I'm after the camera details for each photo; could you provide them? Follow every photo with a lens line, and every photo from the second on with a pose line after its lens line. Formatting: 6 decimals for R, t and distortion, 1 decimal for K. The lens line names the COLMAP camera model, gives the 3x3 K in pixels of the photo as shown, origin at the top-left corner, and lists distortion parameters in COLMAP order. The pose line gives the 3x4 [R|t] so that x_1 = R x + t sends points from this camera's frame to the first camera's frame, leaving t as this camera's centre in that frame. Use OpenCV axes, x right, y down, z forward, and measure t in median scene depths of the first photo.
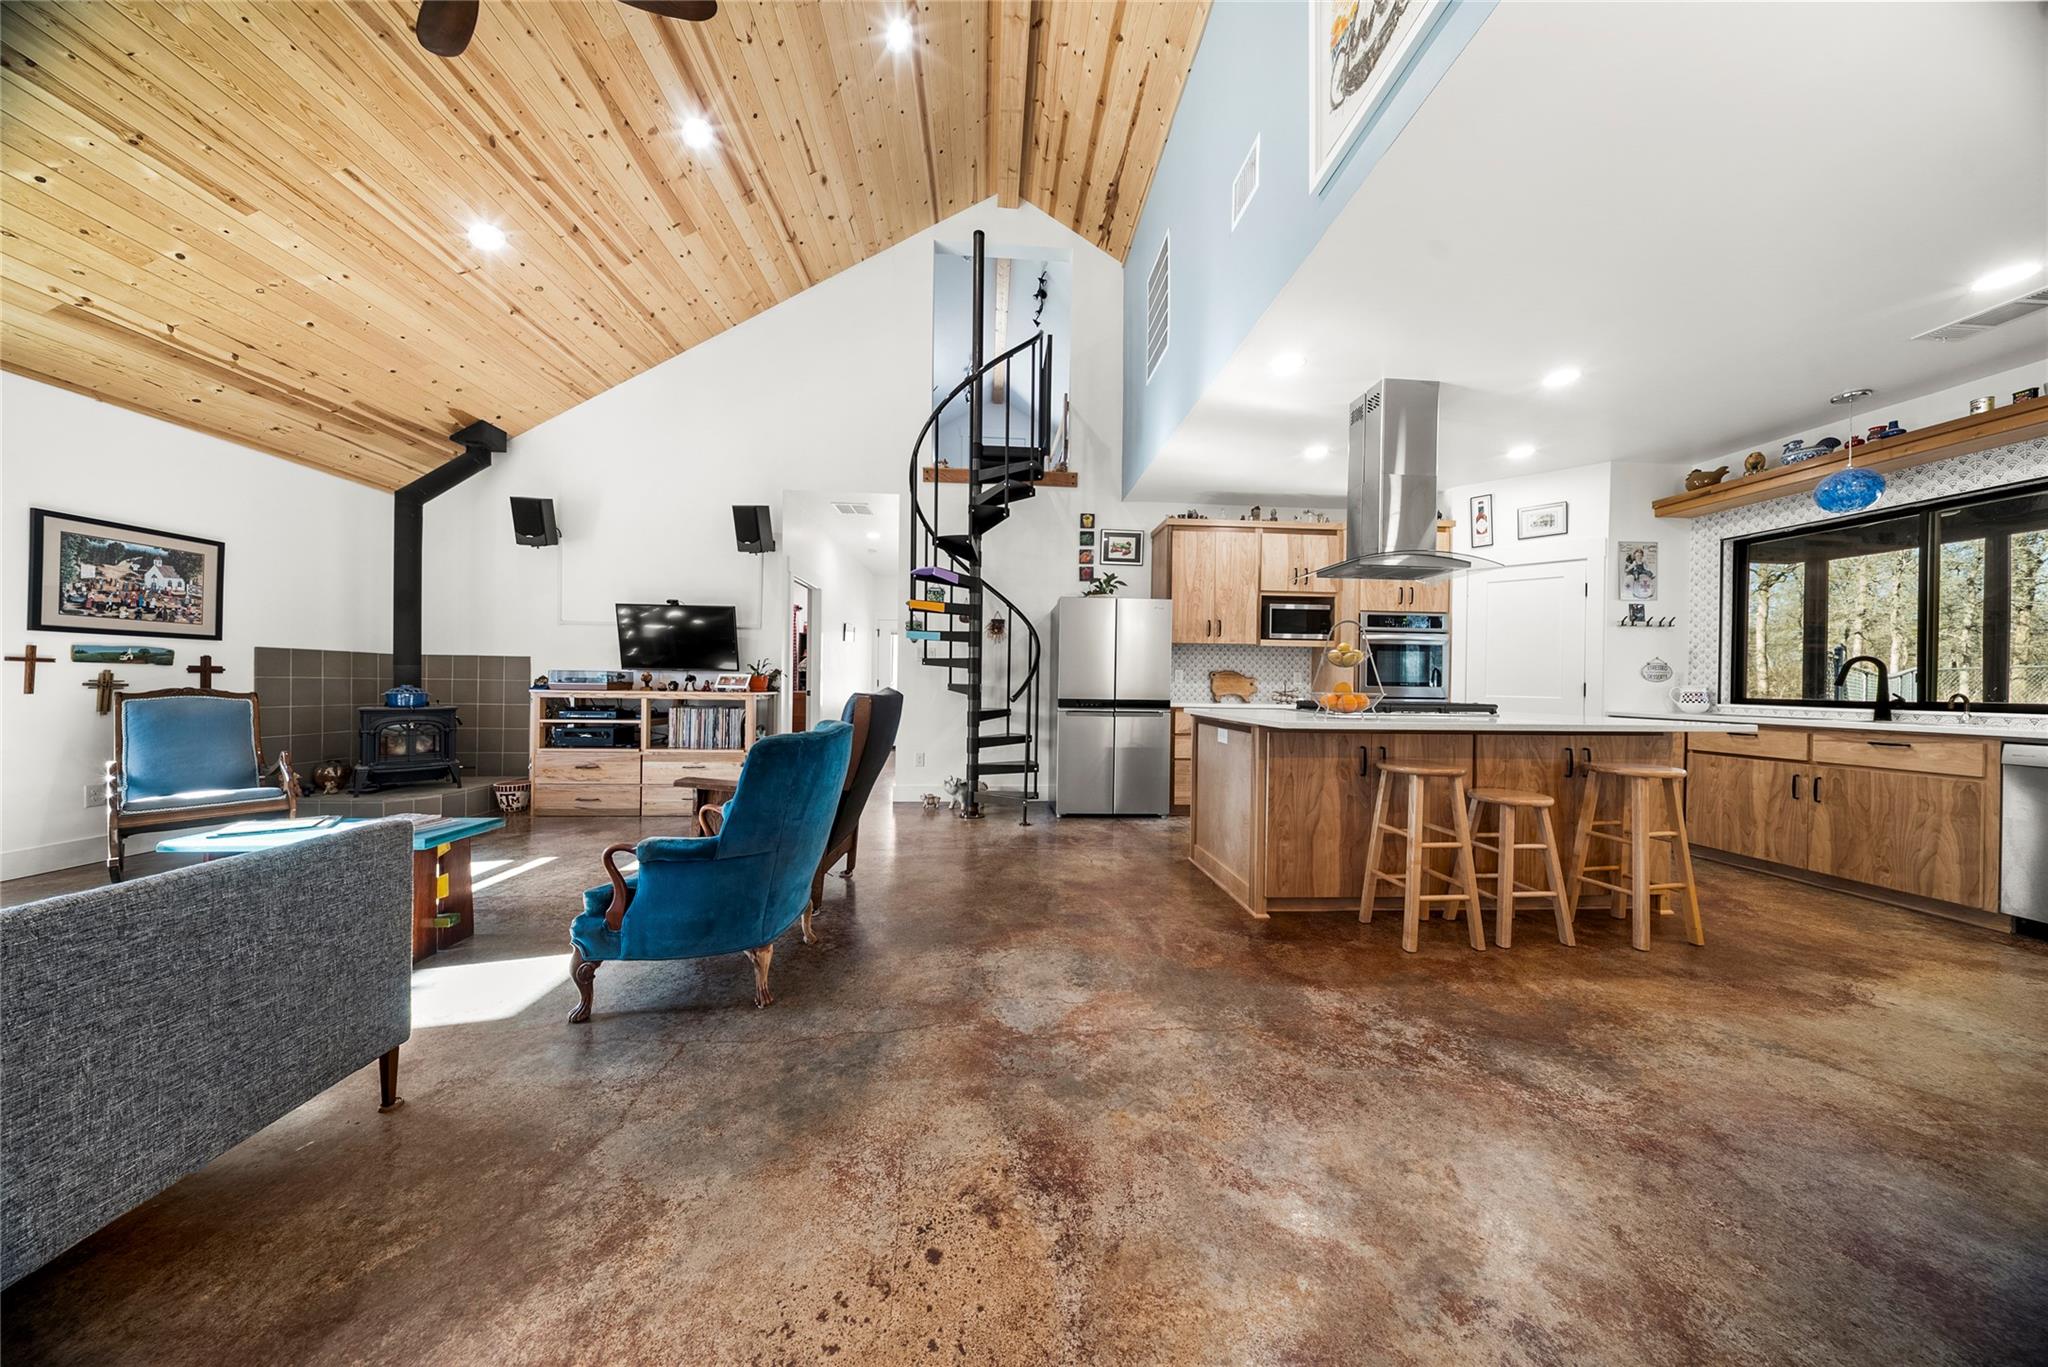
lens RADIAL K [[603.6, 0, 1028.5], [0, 603.6, 683.9], [0, 0, 1]] dist [0.006220, -0.002999]
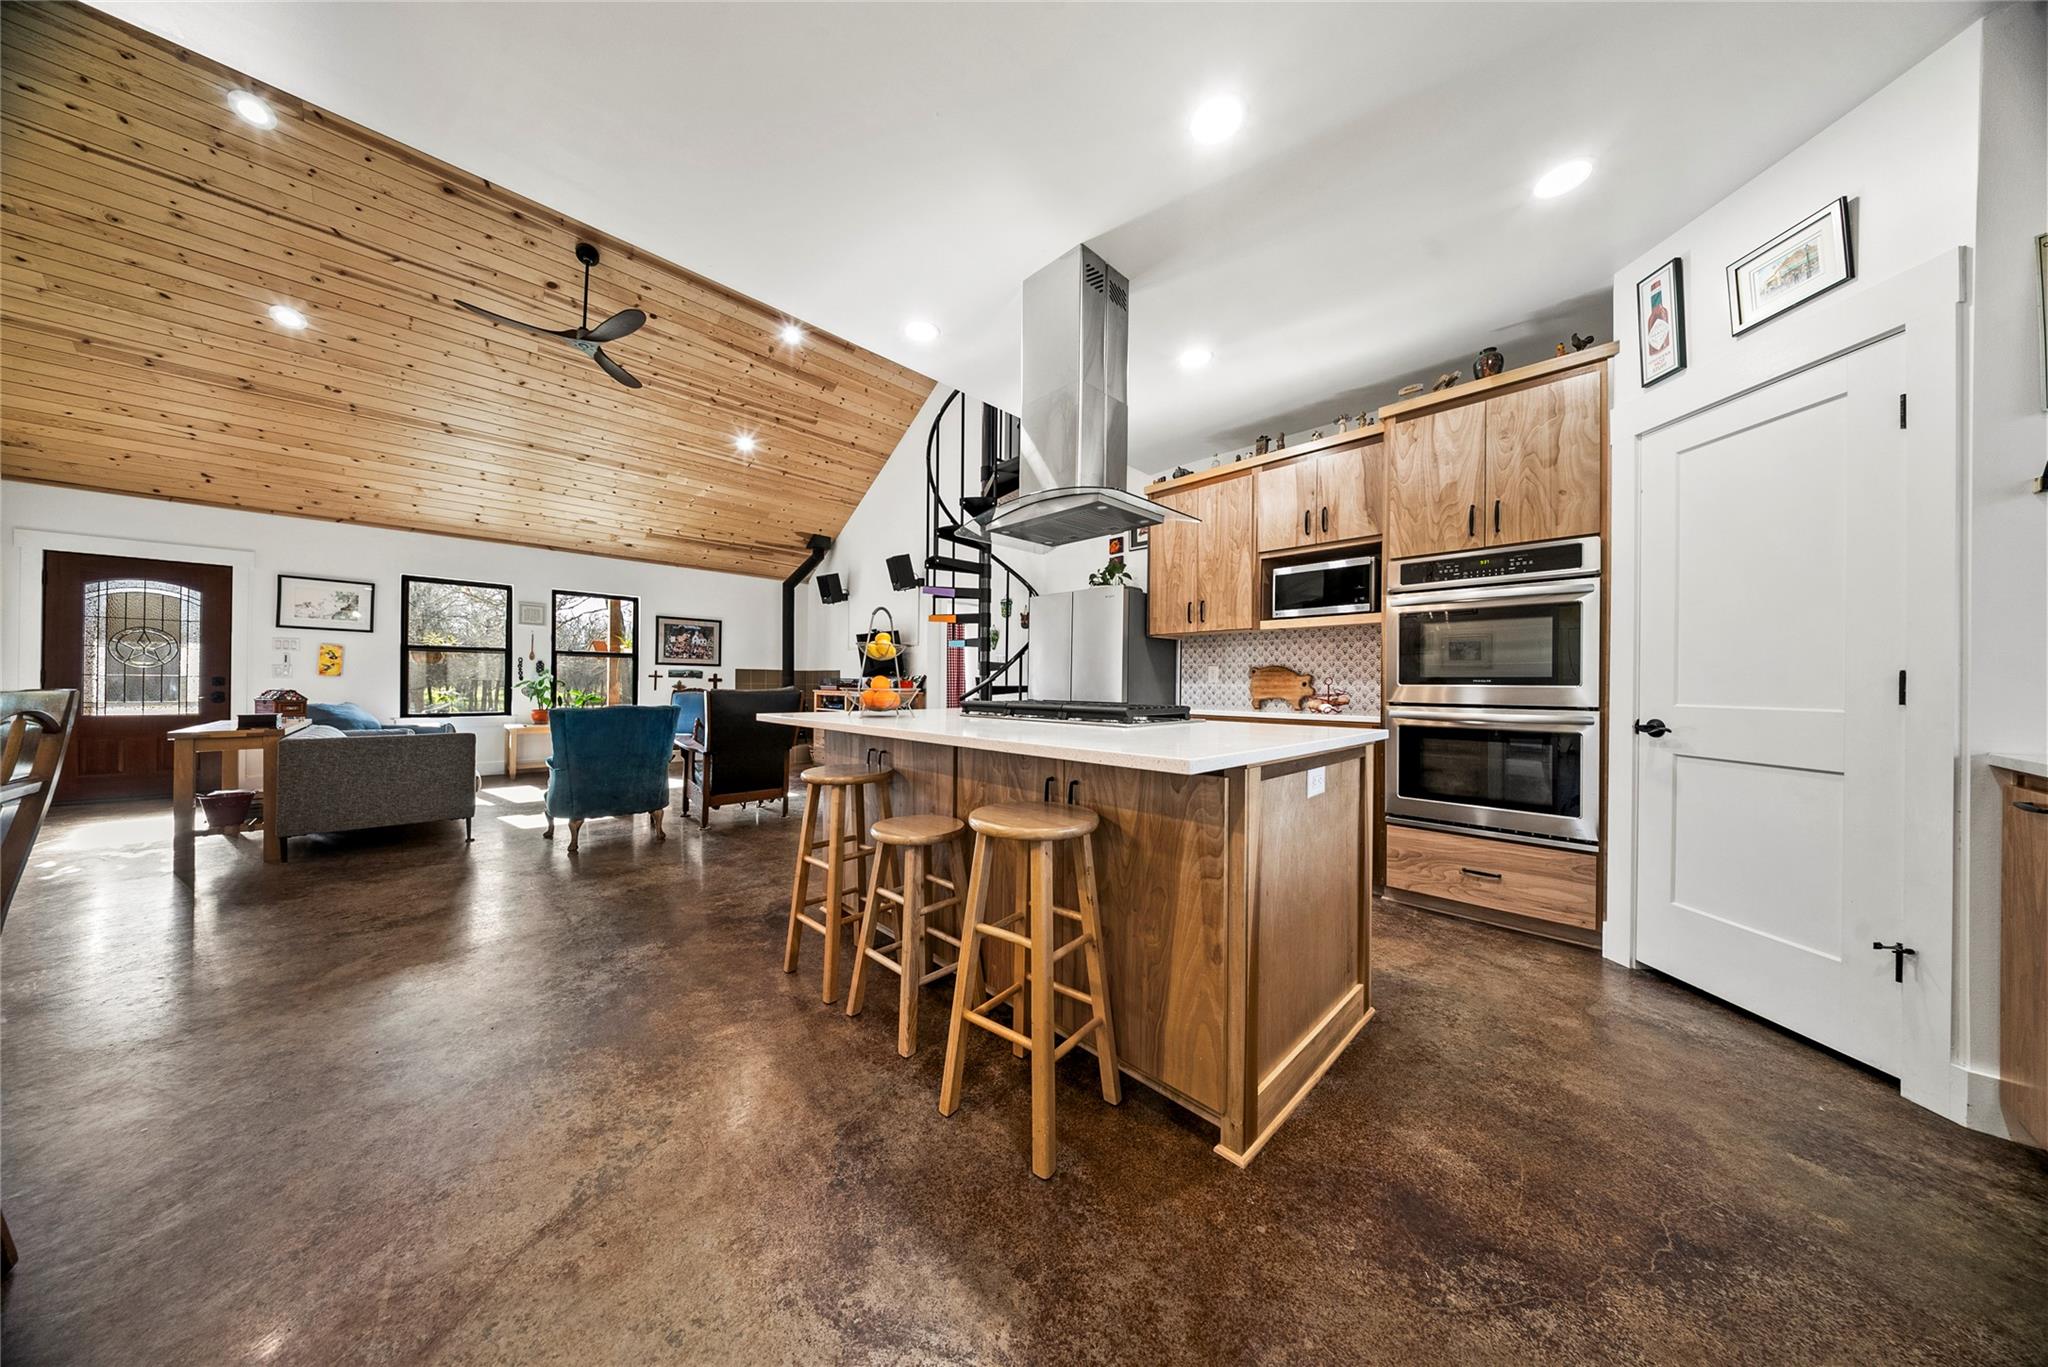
lens RADIAL K [[603.6, 0, 1028.5], [0, 603.6, 683.9], [0, 0, 1]] dist [0.006220, -0.002999]
pose [[0.651803, -0.007989, -0.758346, 0.921227], [-0.002407, 0.999918, -0.012603, 0.013368], [0.758384, 0.010040, 0.651730, 0.400907]]
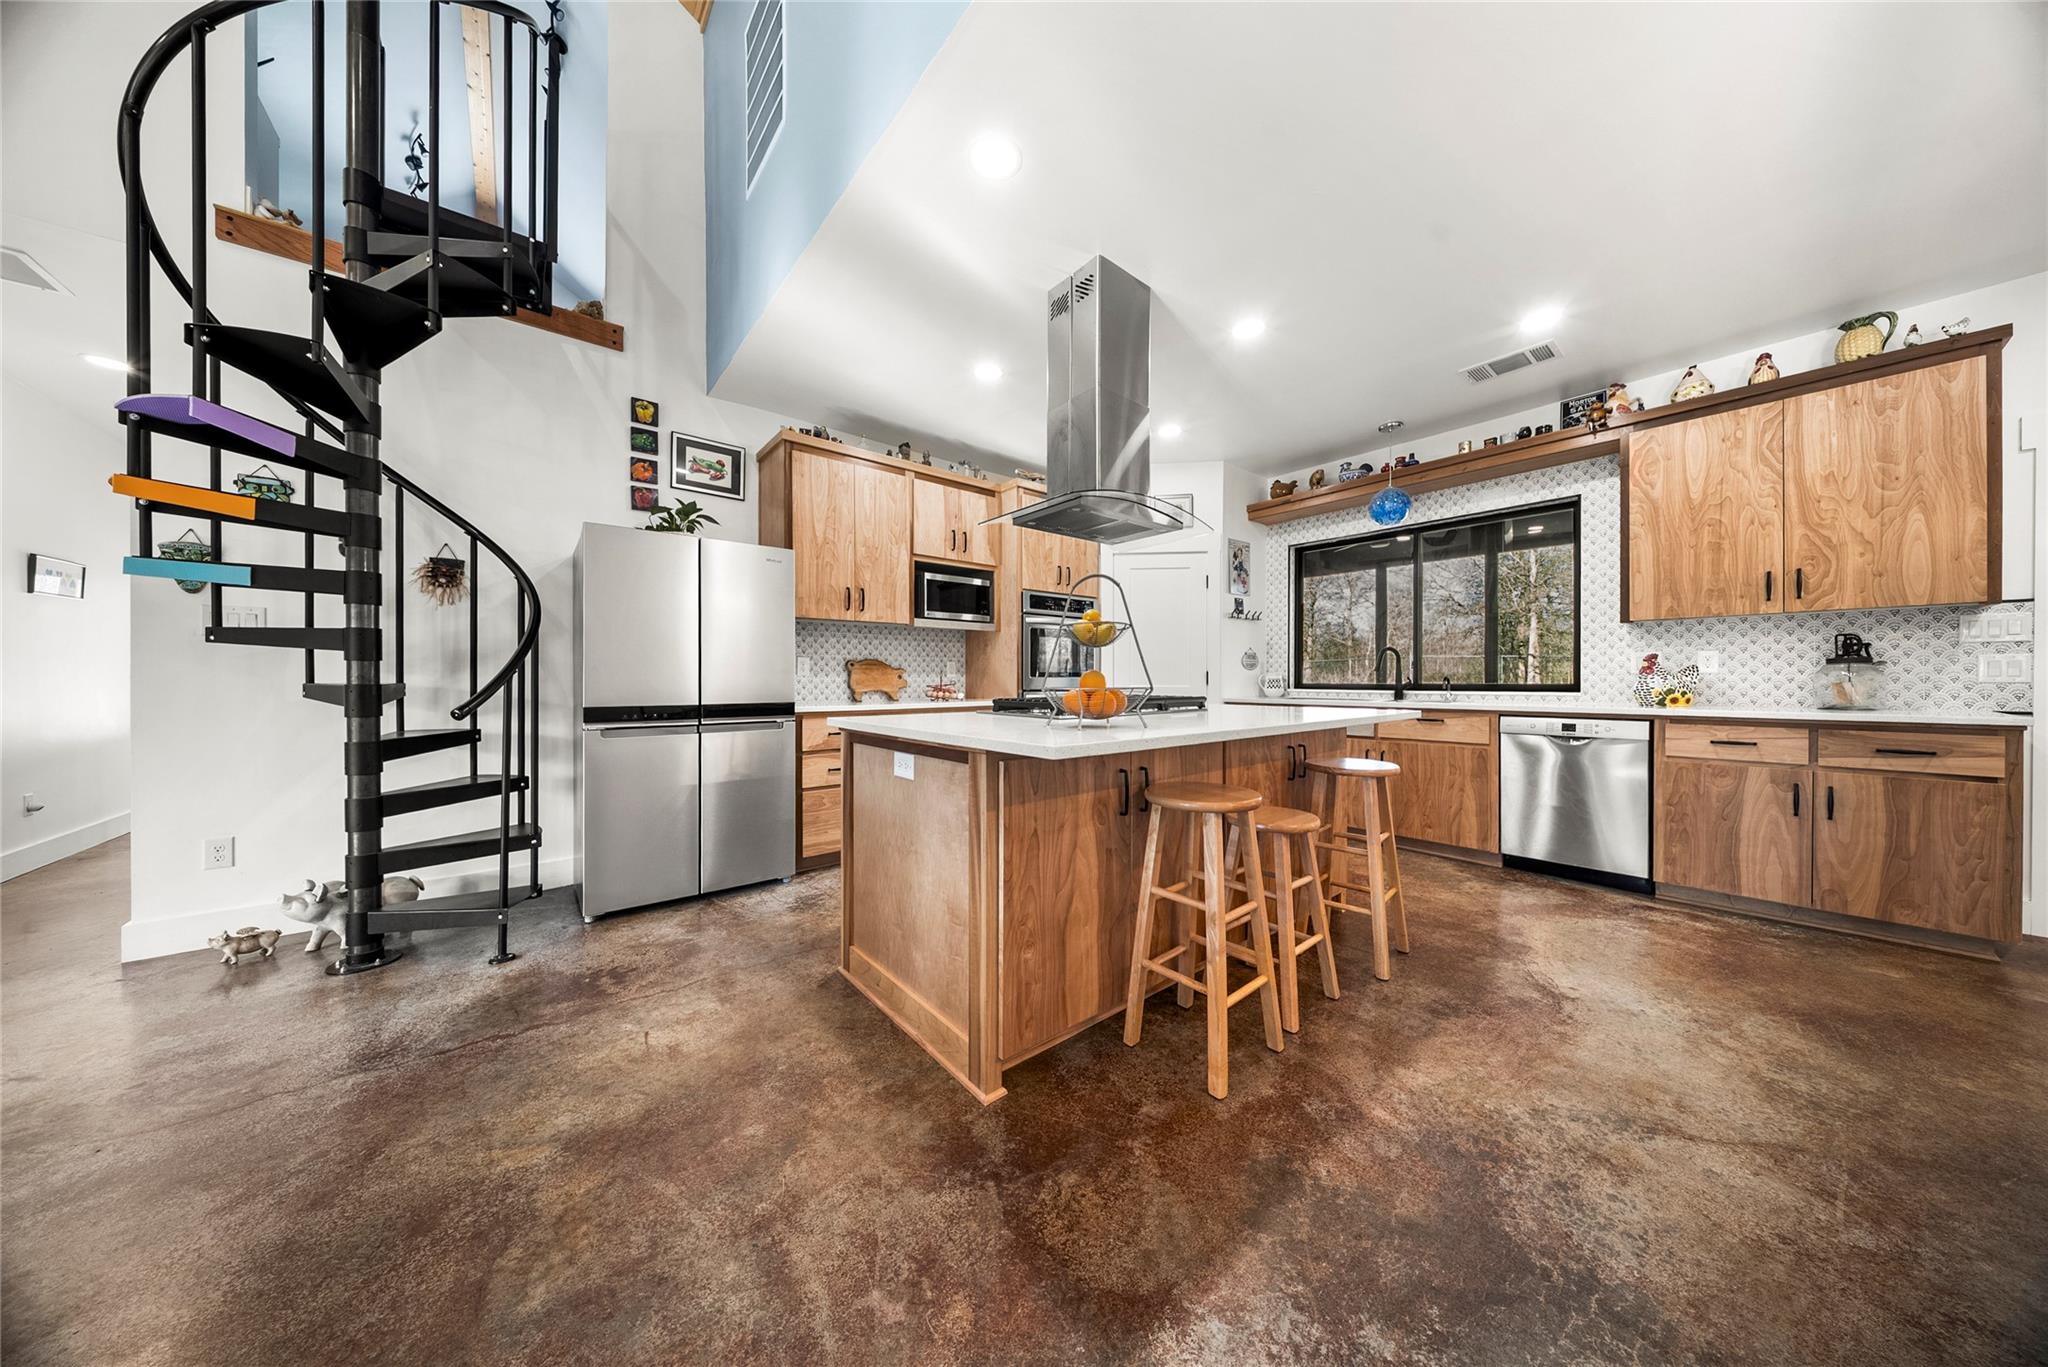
lens RADIAL K [[611.5, 0, 1027.6], [0, 611.5, 685.3], [0, 0, 1]] dist [0.000295, -0.000976]
pose [[0.813676, -0.019787, 0.580982, 0.062646], [0.013029, 0.999790, 0.015803, 0.001261], [-0.581173, -0.005289, 0.813763, 0.354761]]
